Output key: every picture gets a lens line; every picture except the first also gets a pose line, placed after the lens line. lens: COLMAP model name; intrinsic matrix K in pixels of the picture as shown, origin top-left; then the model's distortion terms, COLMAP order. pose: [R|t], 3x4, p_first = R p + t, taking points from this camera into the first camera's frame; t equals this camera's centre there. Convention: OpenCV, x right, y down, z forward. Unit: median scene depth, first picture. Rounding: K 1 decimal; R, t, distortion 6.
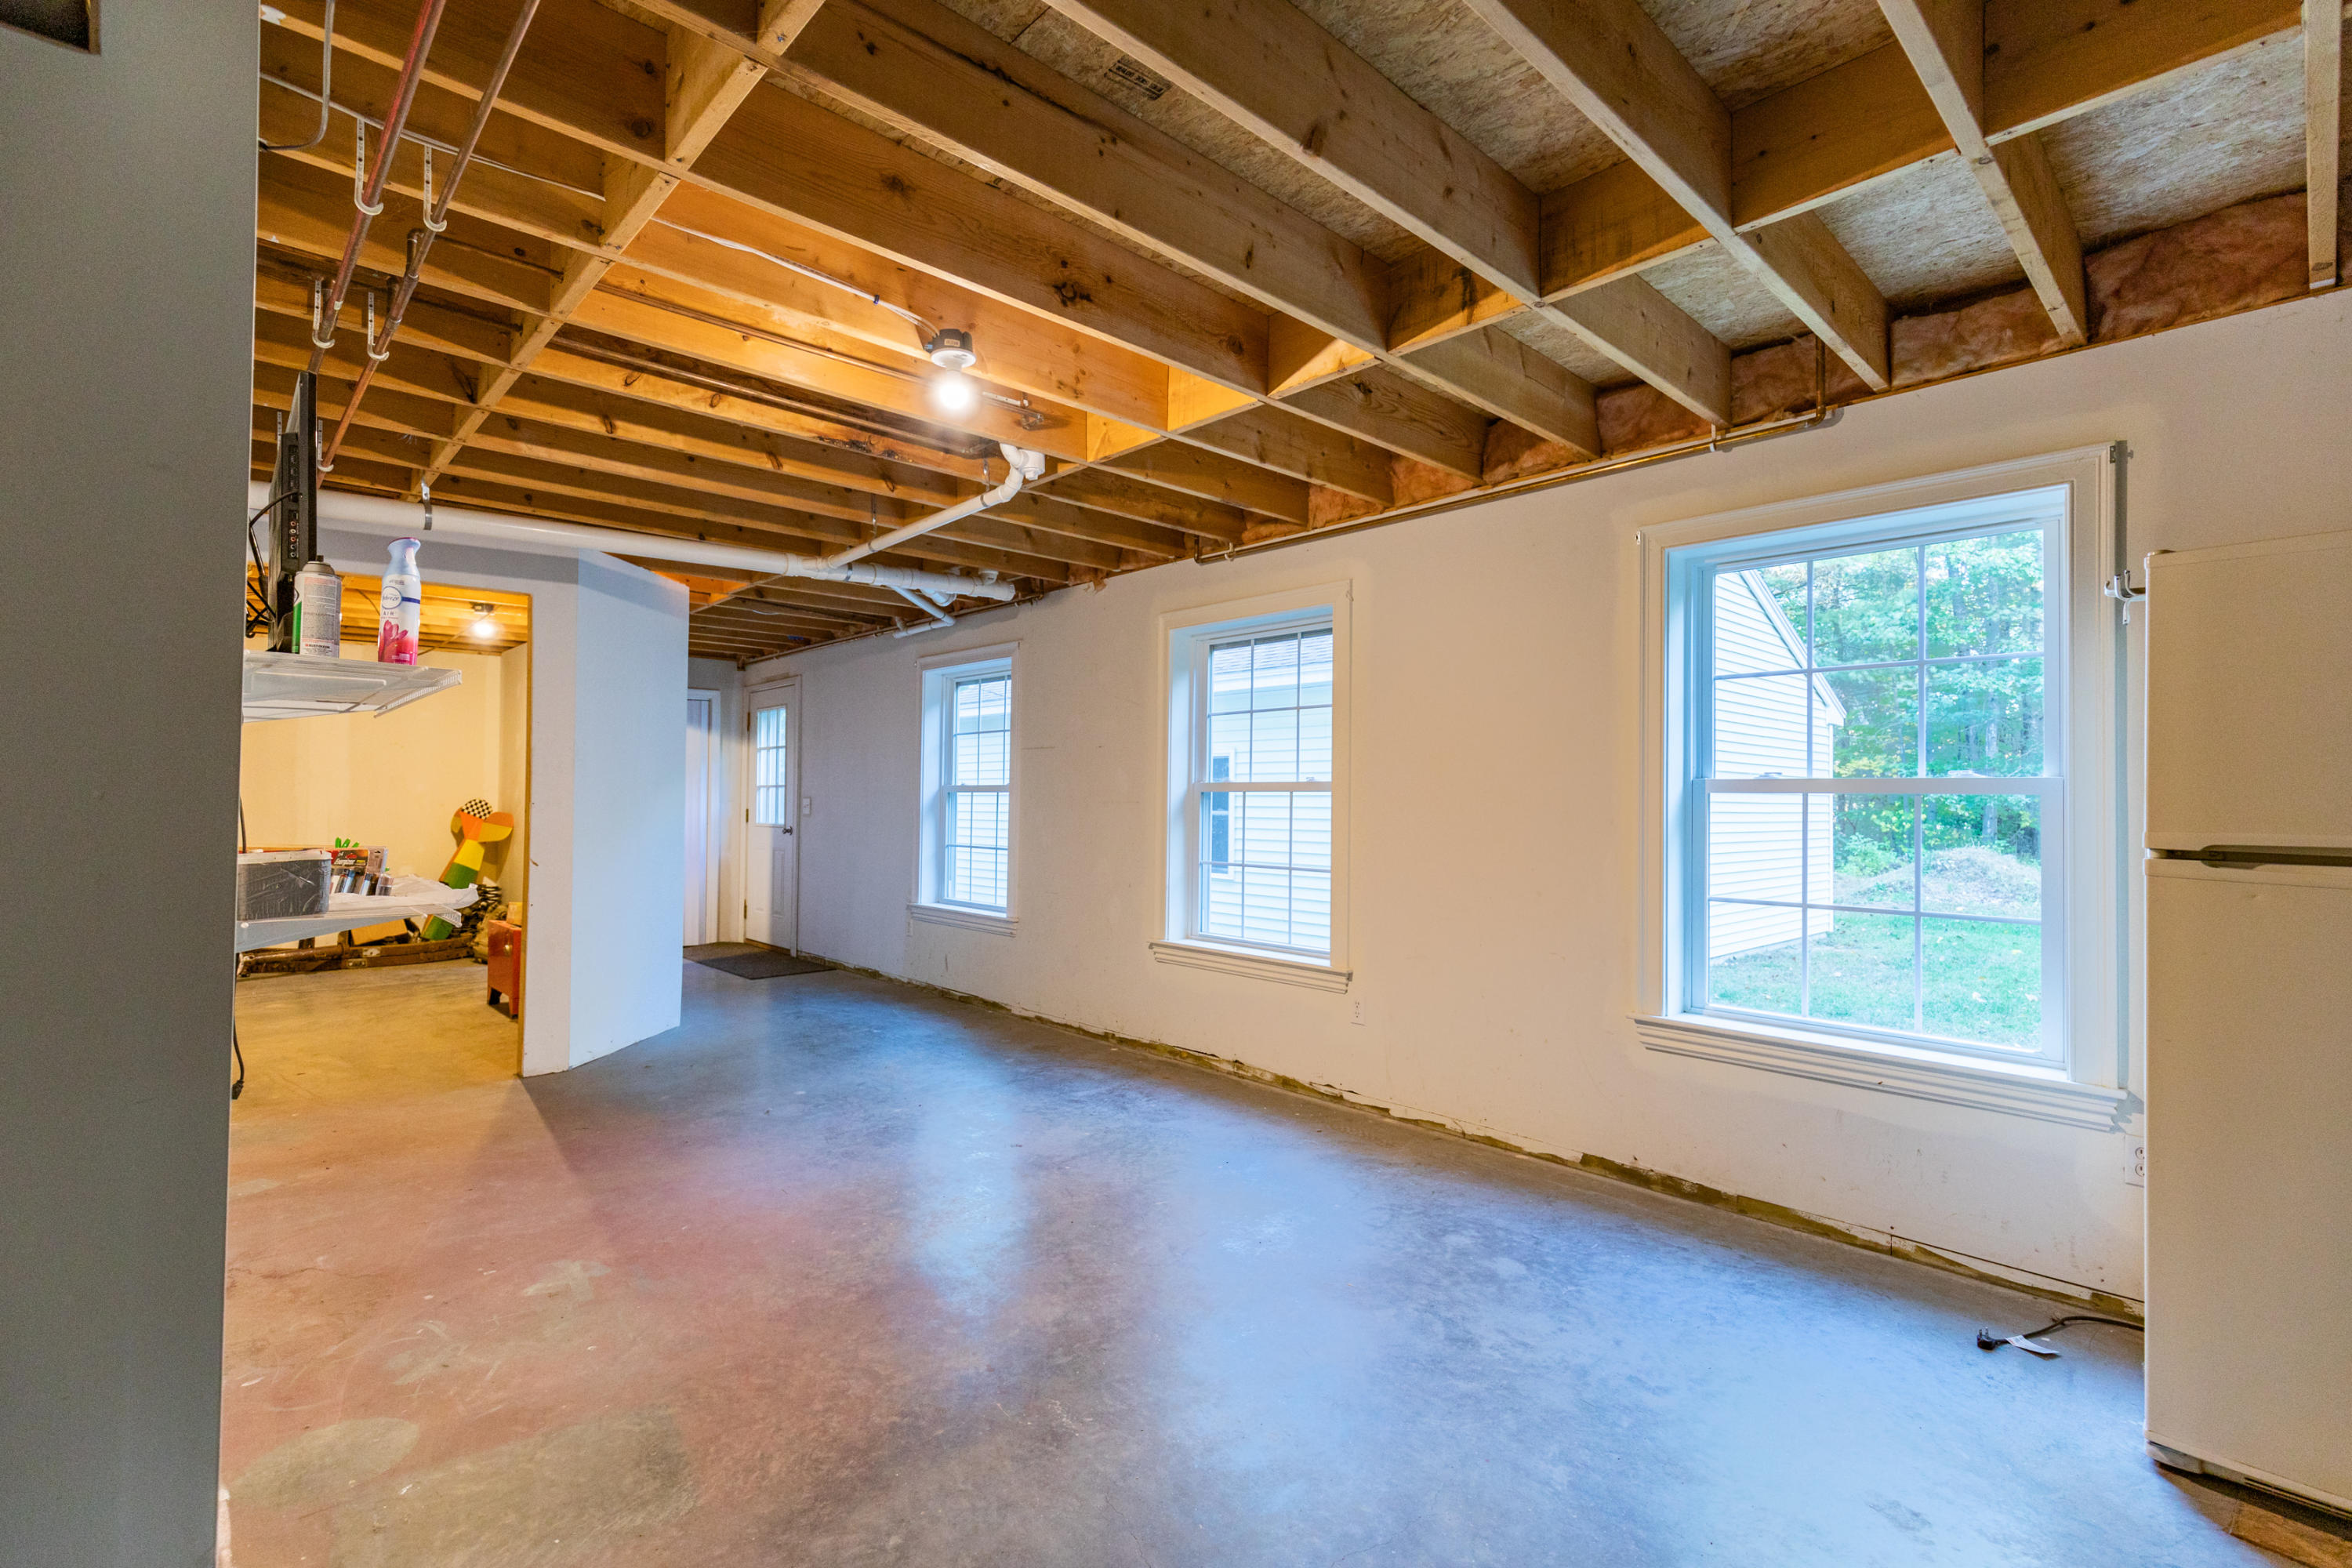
lens RADIAL K [[1060.8, 0, 1169.9], [0, 1060.8, 787.3], [0, 0, 1]] dist [0.009645, -0.002010]
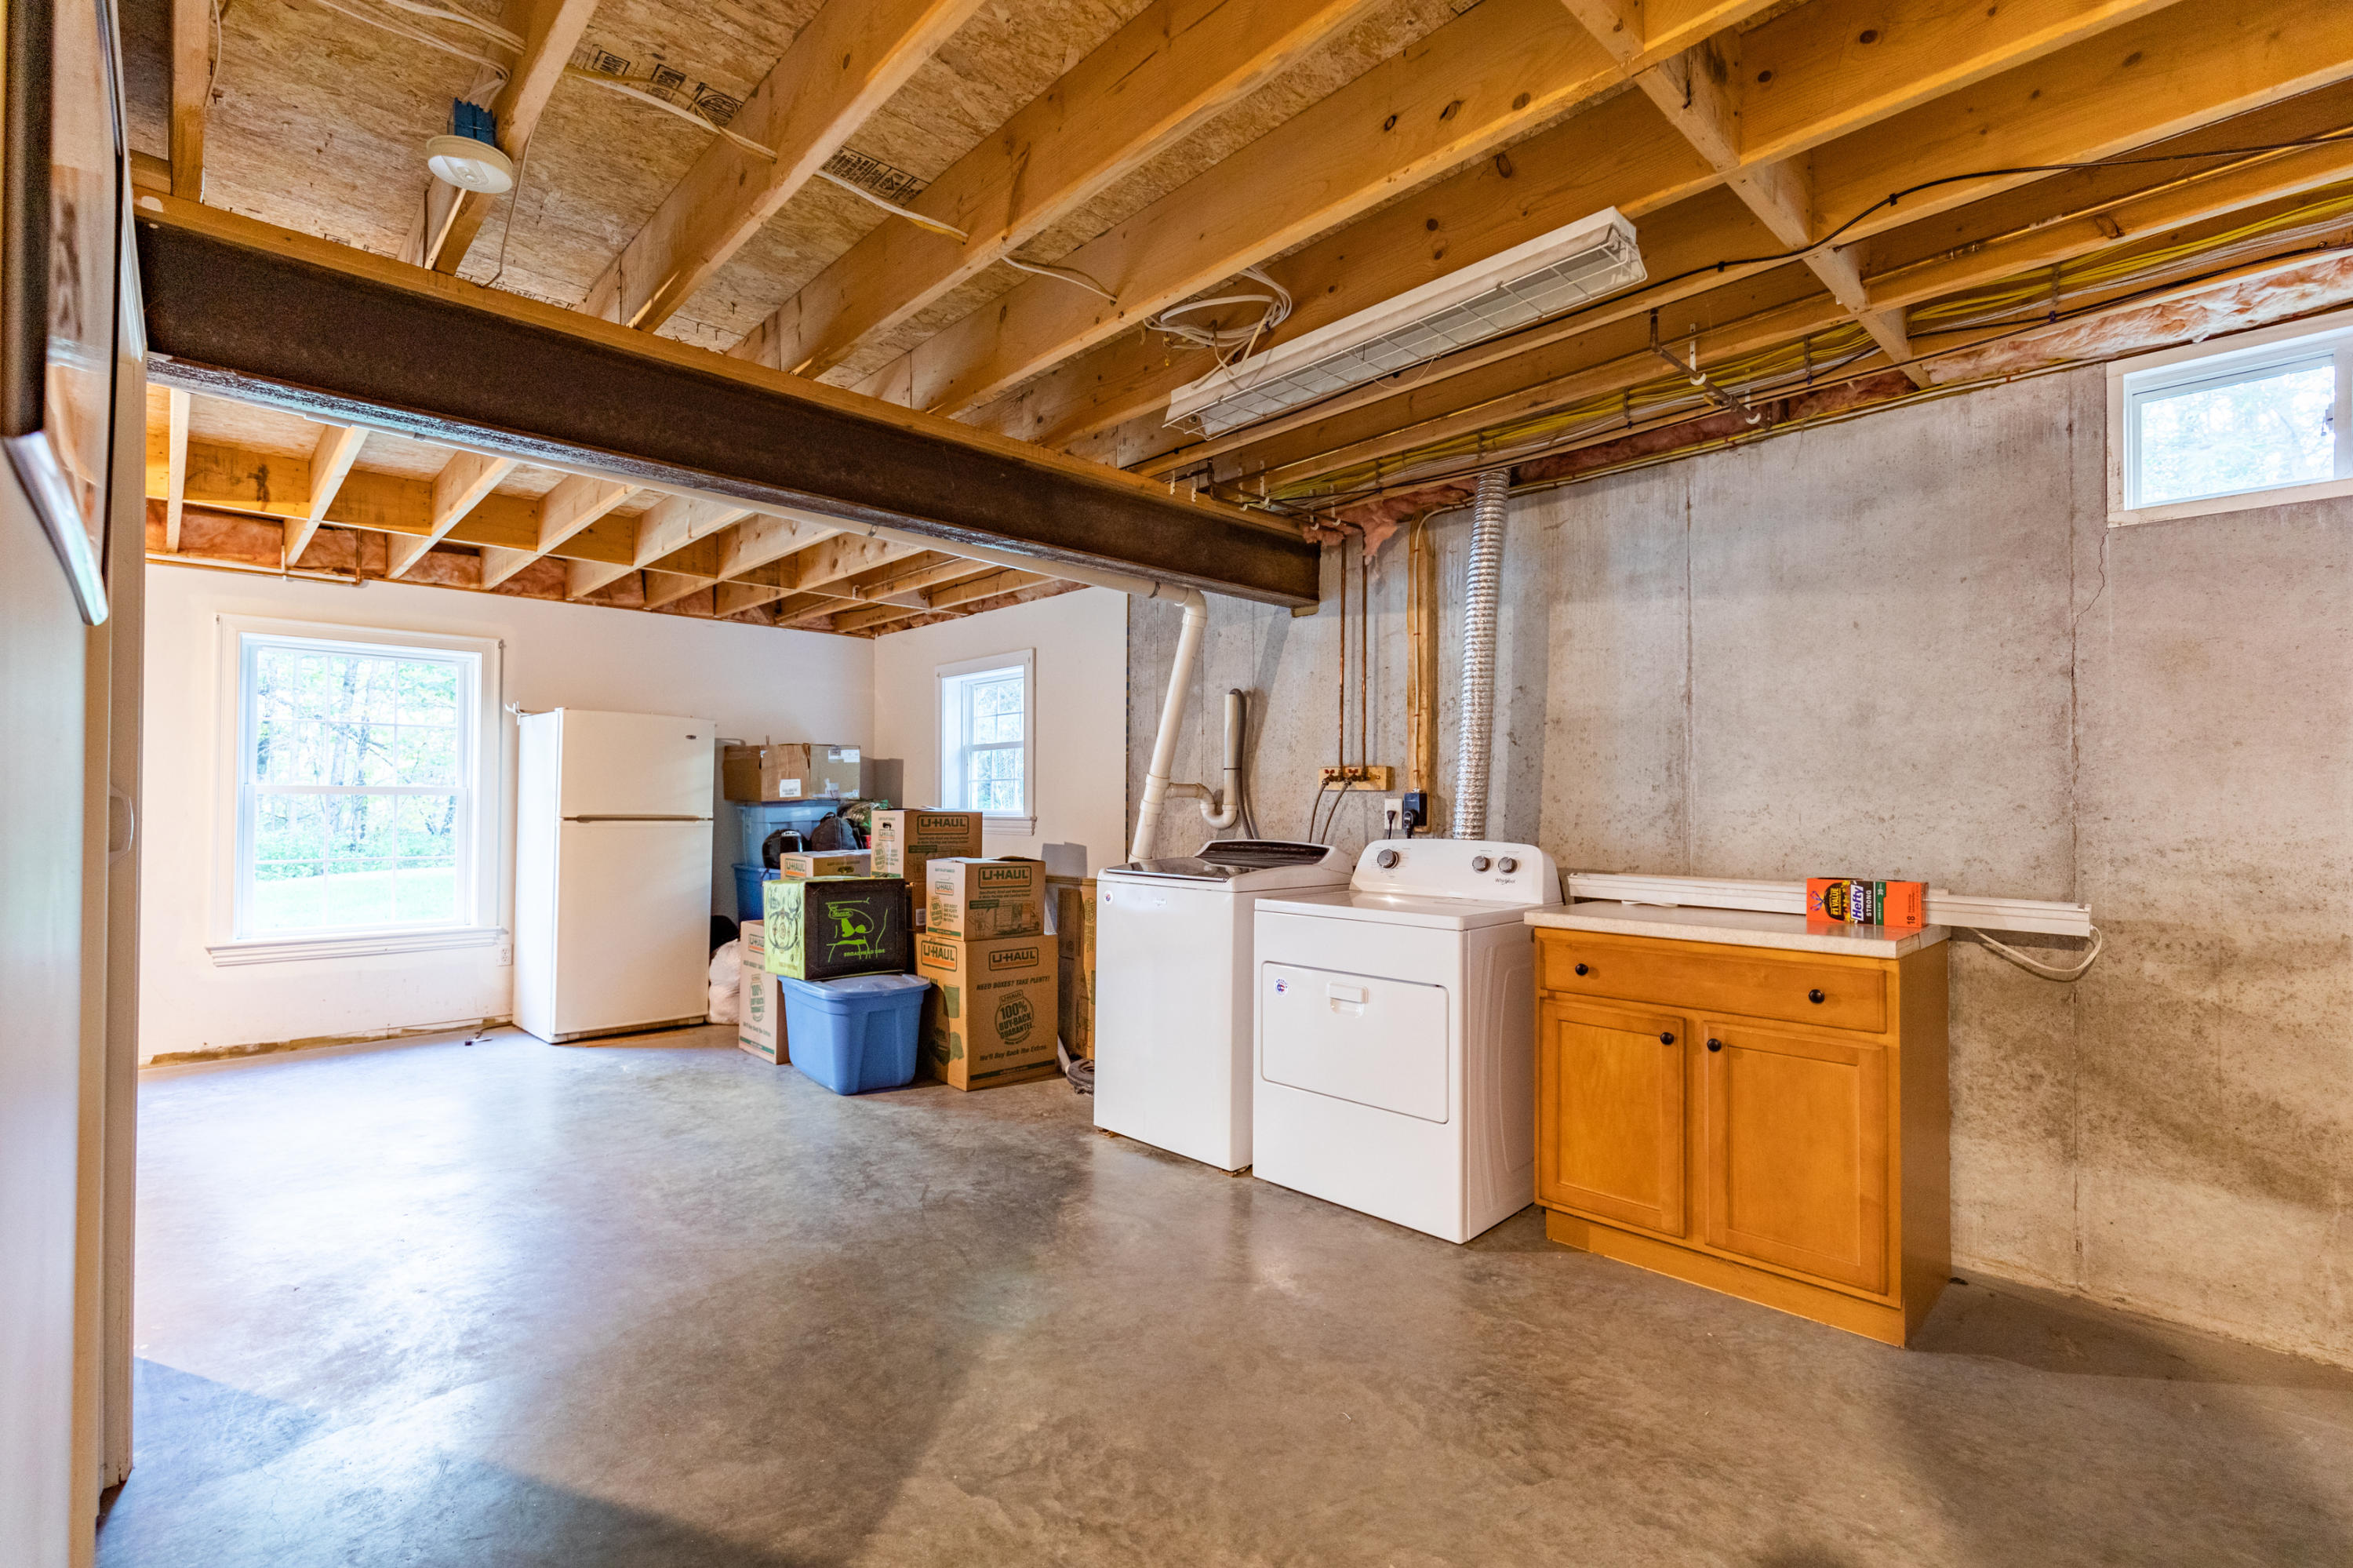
lens RADIAL K [[1061.3, 0, 1170.4], [0, 1061.3, 788.3], [0, 0, 1]] dist [0.009645, -0.002010]
pose [[-0.013968, 0.005662, 0.999886, -1.180919], [-0.017369, 0.999832, -0.005904, -0.017056], [-0.999752, -0.017450, -0.013868, -0.332873]]
